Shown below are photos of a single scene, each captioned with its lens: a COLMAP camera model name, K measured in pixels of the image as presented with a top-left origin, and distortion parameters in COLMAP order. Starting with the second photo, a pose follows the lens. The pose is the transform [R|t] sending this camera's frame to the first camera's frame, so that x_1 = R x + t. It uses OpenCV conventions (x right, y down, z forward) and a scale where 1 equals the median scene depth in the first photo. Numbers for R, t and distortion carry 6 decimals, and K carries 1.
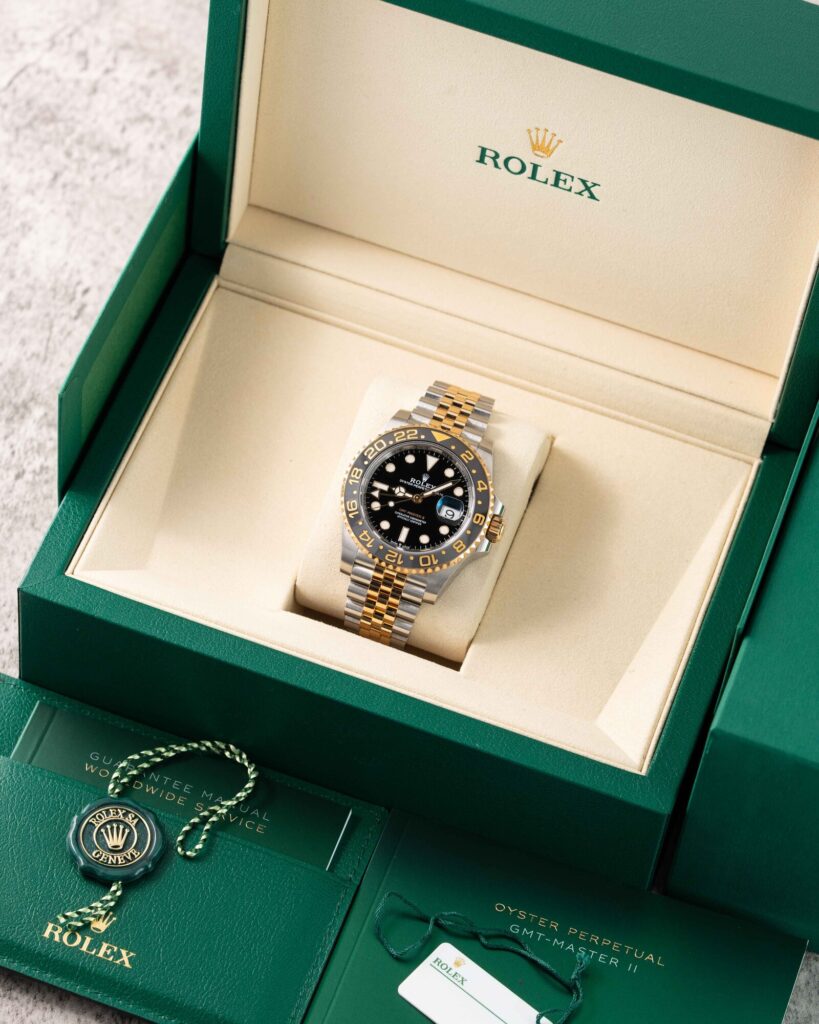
lens RADIAL K [[4229.7, 0, 409.5], [0, 4229.7, 512.0], [0, 0, 1]] dist [-0.011549, 4.314430]
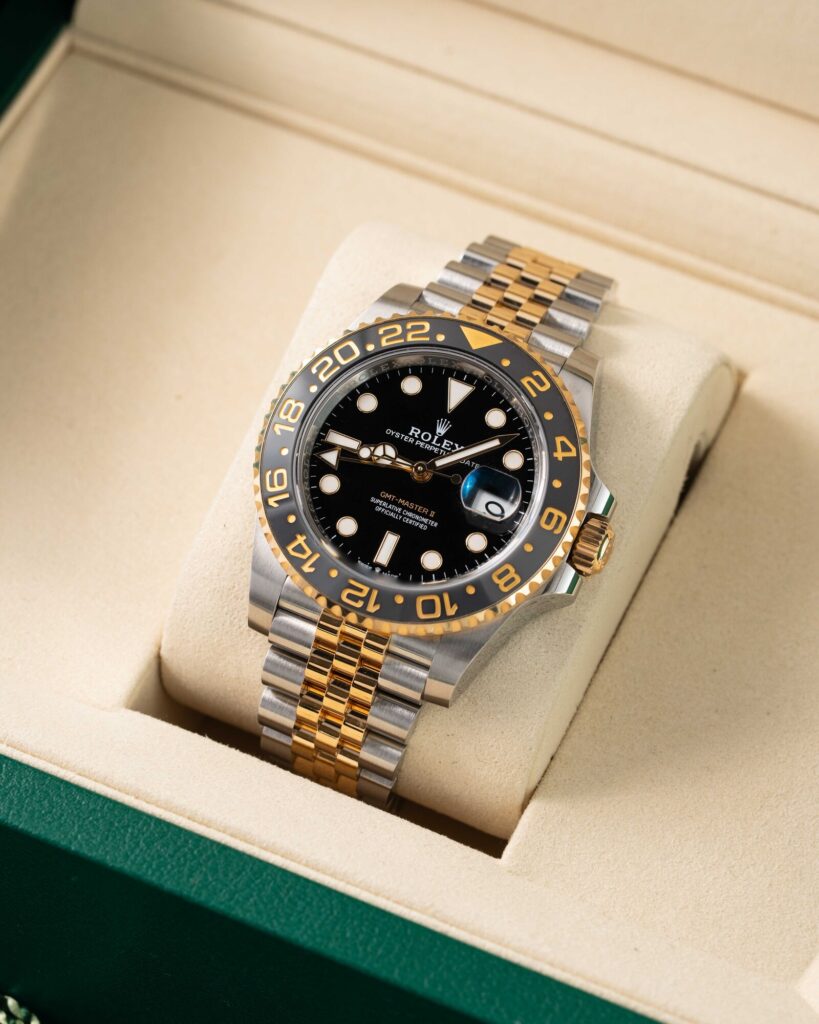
lens RADIAL K [[4229.7, 0, 409.5], [0, 4229.7, 512.0], [0, 0, 1]] dist [-0.011549, 4.314430]
pose [[0.994813, 0.037848, -0.094419, 0.043513], [-0.043664, 0.997224, -0.060310, 0.028538], [0.091875, 0.064120, 0.993704, 0.548738]]
